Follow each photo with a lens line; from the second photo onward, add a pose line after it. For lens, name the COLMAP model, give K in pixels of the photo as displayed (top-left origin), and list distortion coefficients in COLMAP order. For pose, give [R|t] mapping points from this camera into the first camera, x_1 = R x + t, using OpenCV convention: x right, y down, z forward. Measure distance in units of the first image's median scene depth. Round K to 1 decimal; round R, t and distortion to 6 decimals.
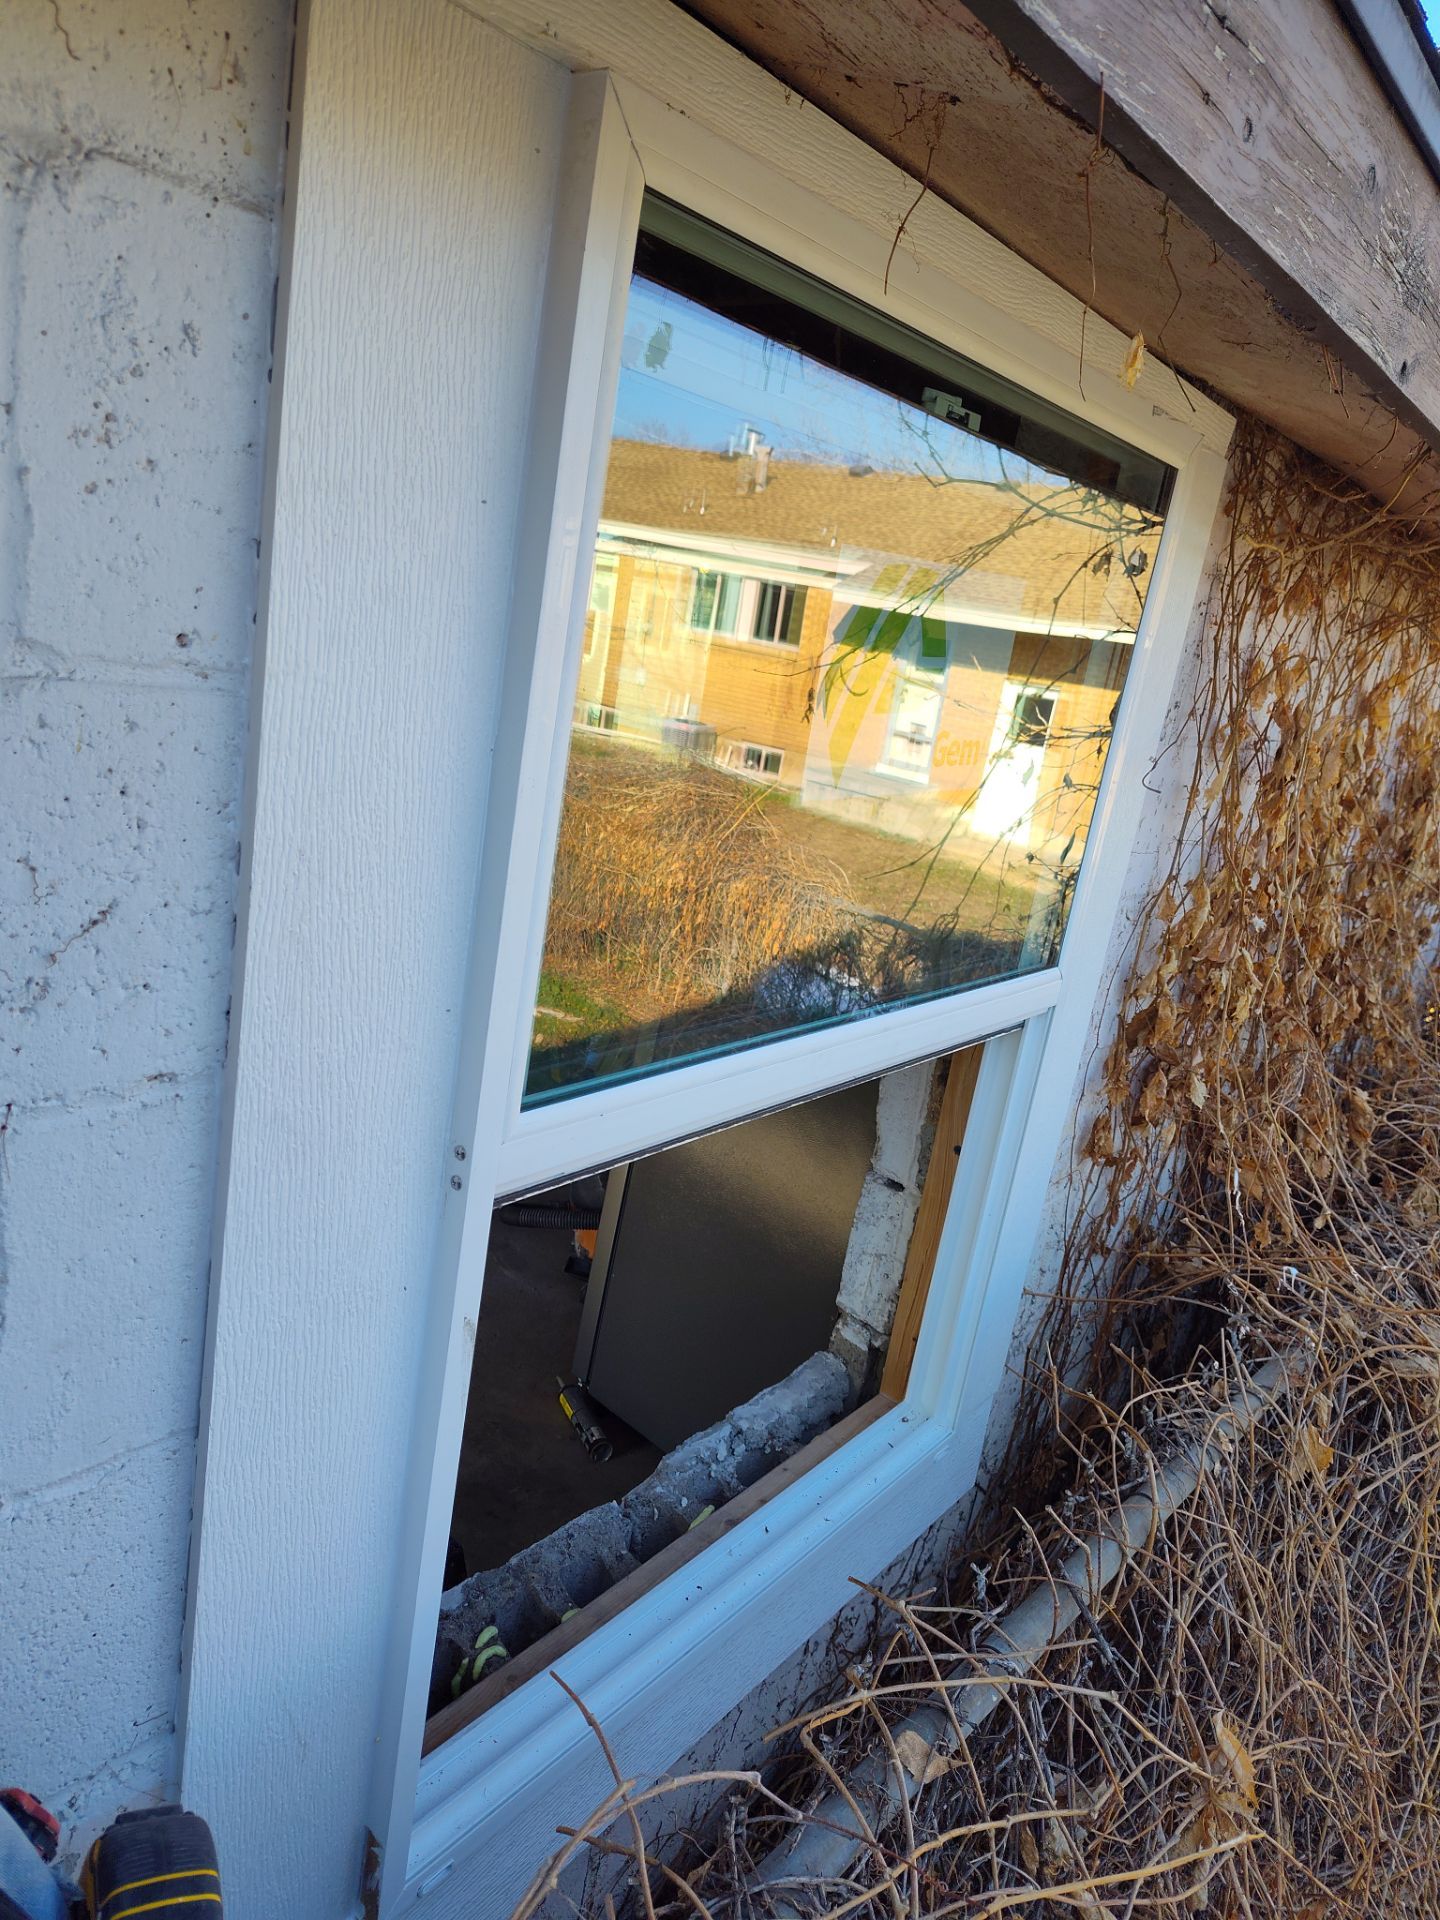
lens RADIAL K [[1325.4, 0, 733.2], [0, 1325.4, 958.1], [0, 0, 1]] dist [0.049440, -0.060260]
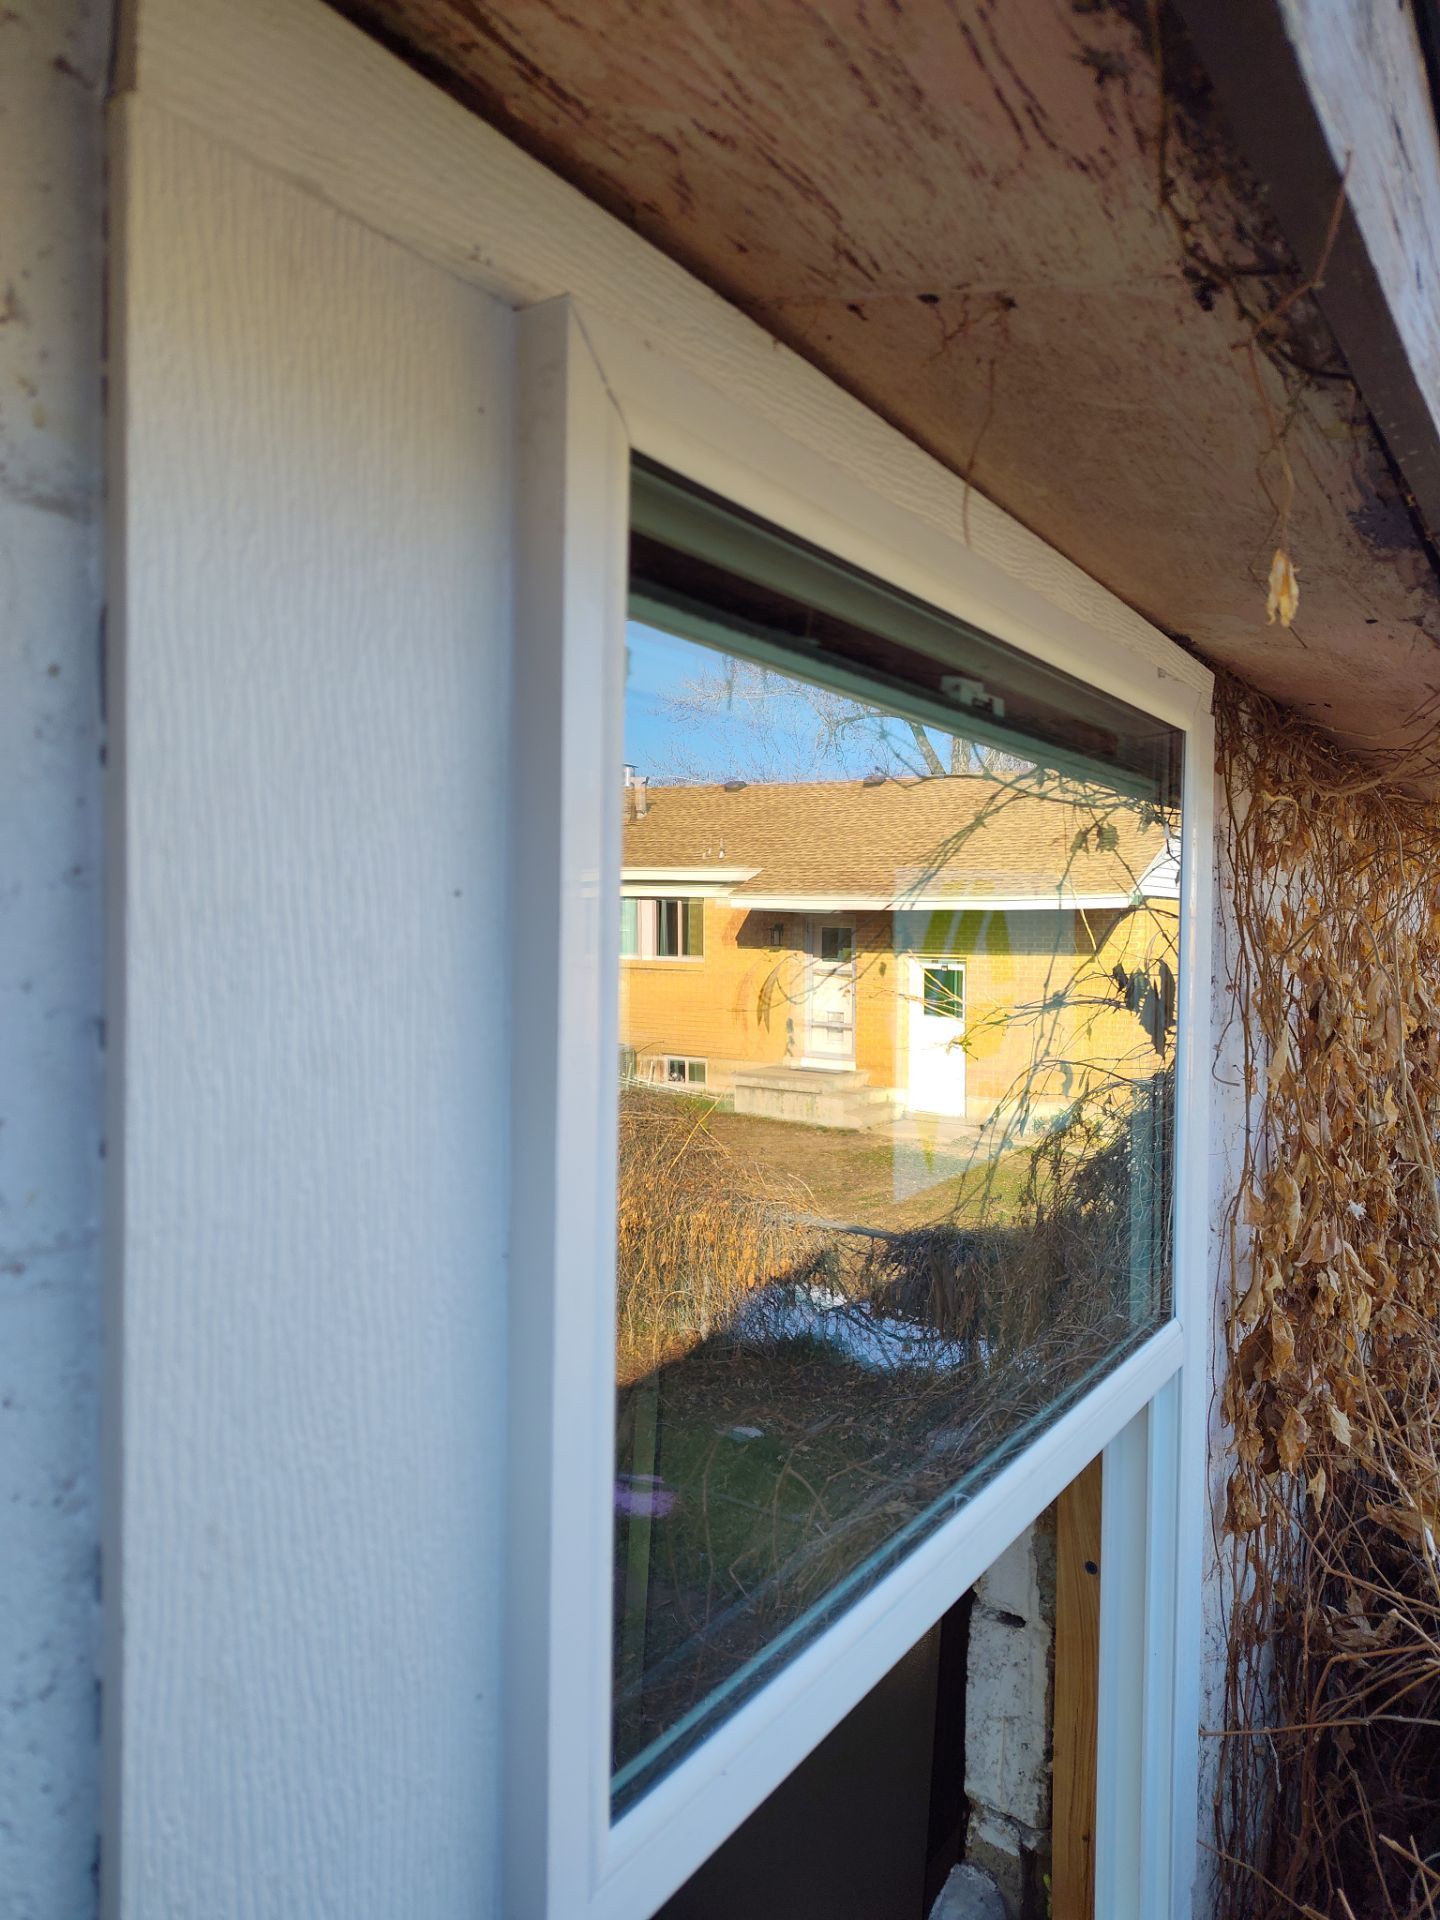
lens RADIAL K [[1308.9, 0, 720.0], [0, 1308.9, 960.0], [0, 0, 1]] dist [0.062521, -0.069874]
pose [[0.986646, -0.148337, 0.067270, -0.047277], [0.159673, 0.962413, -0.219695, -0.064679], [-0.032152, 0.227503, 0.973246, 0.162682]]
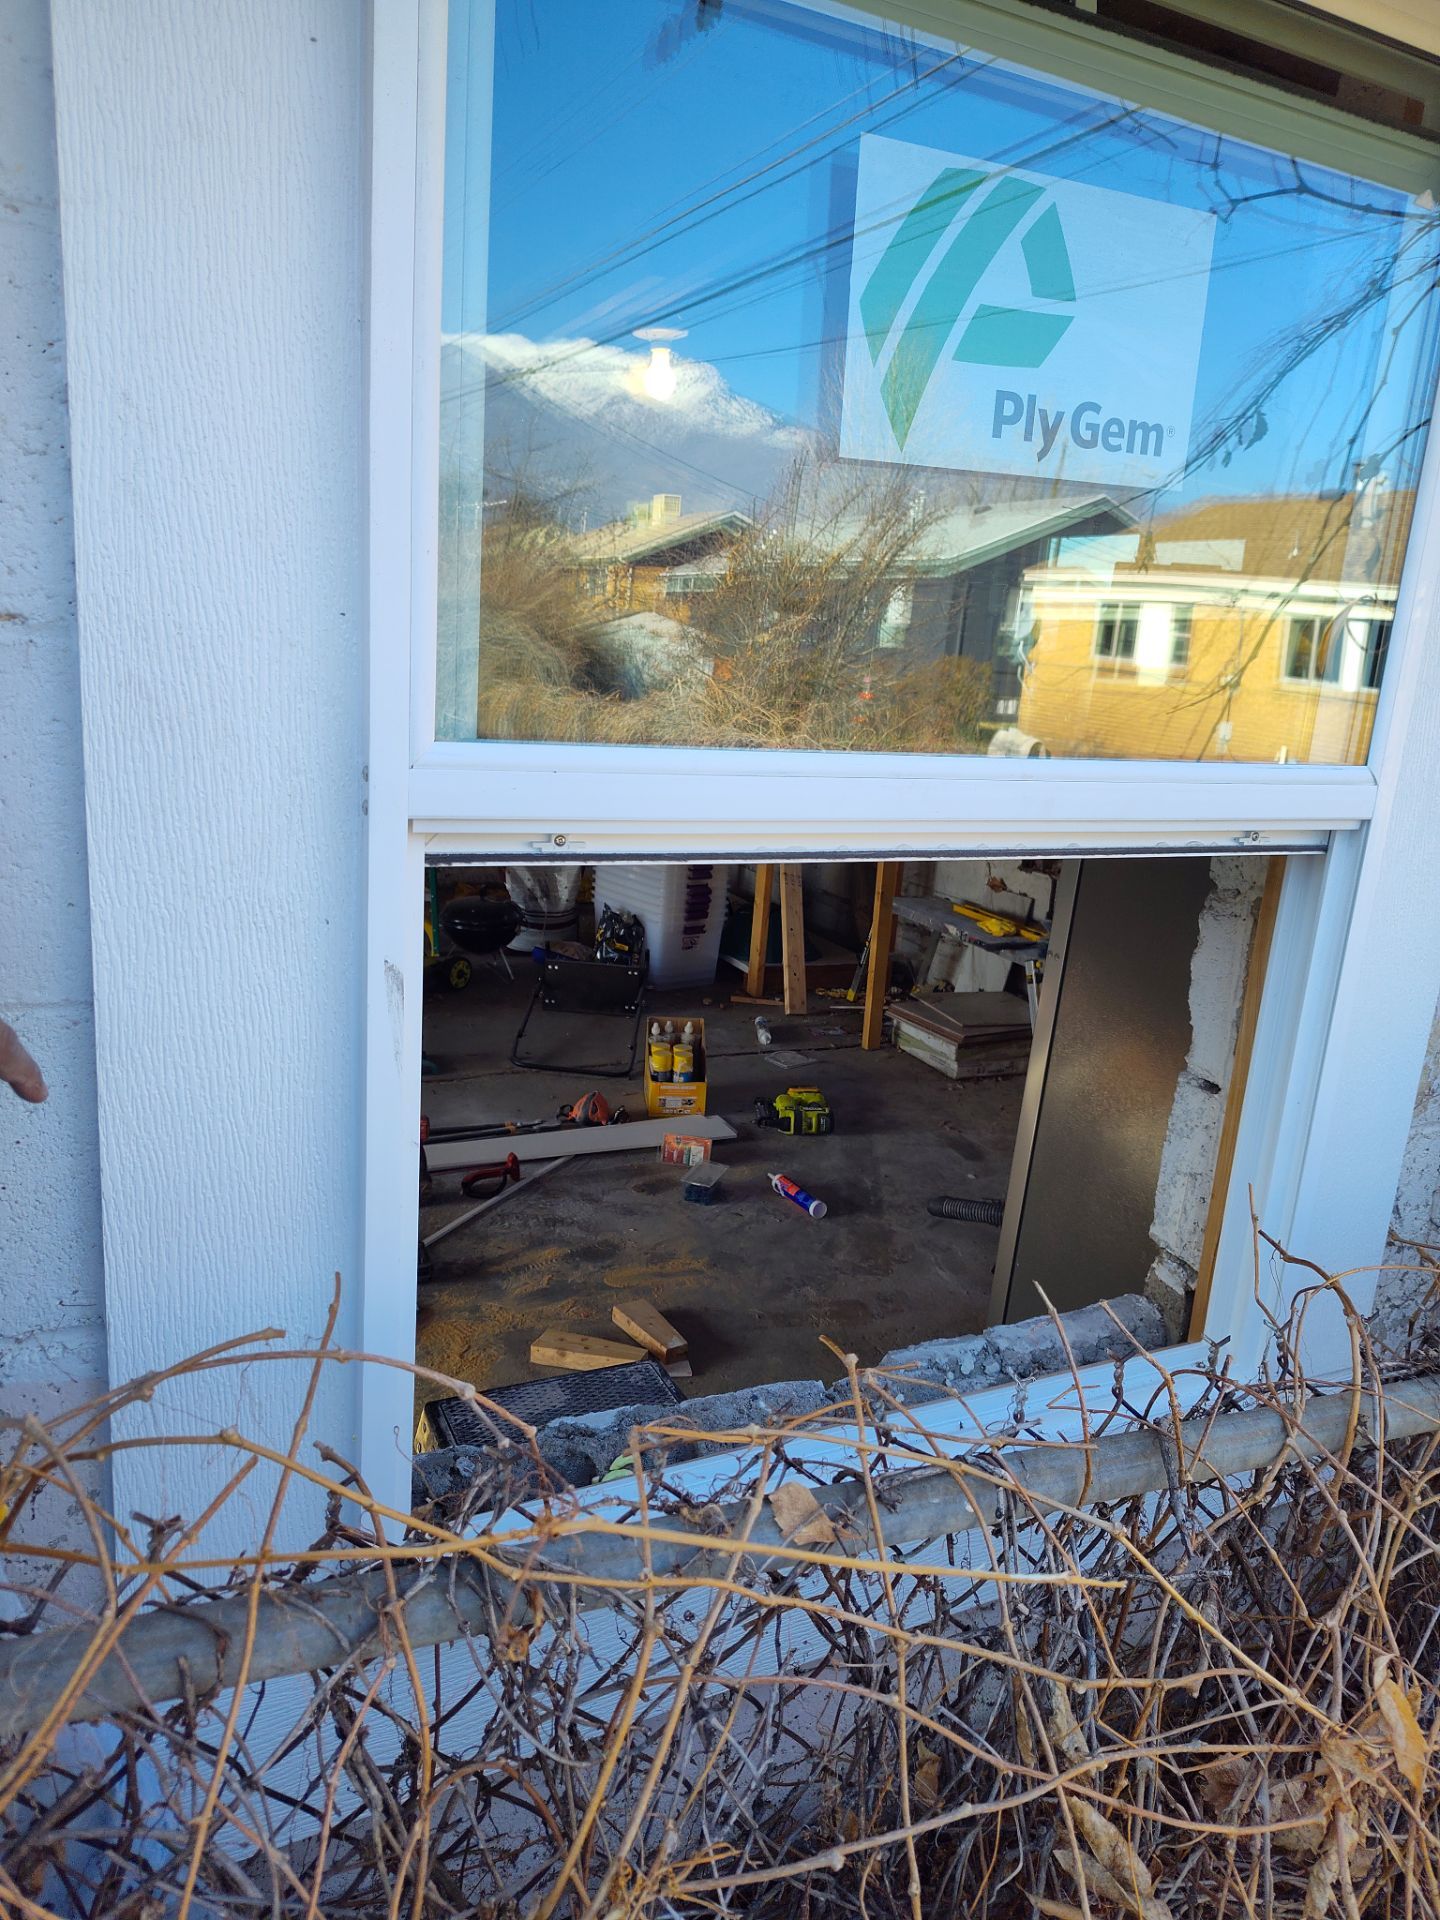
lens RADIAL K [[1310.1, 0, 723.5], [0, 1310.1, 953.6], [0, 0, 1]] dist [0.003289, 0.005122]
pose [[0.892292, 0.010651, -0.451332, 0.230536], [-0.046257, 0.996617, -0.067931, 0.166671], [0.449082, 0.081492, 0.889767, 0.142795]]
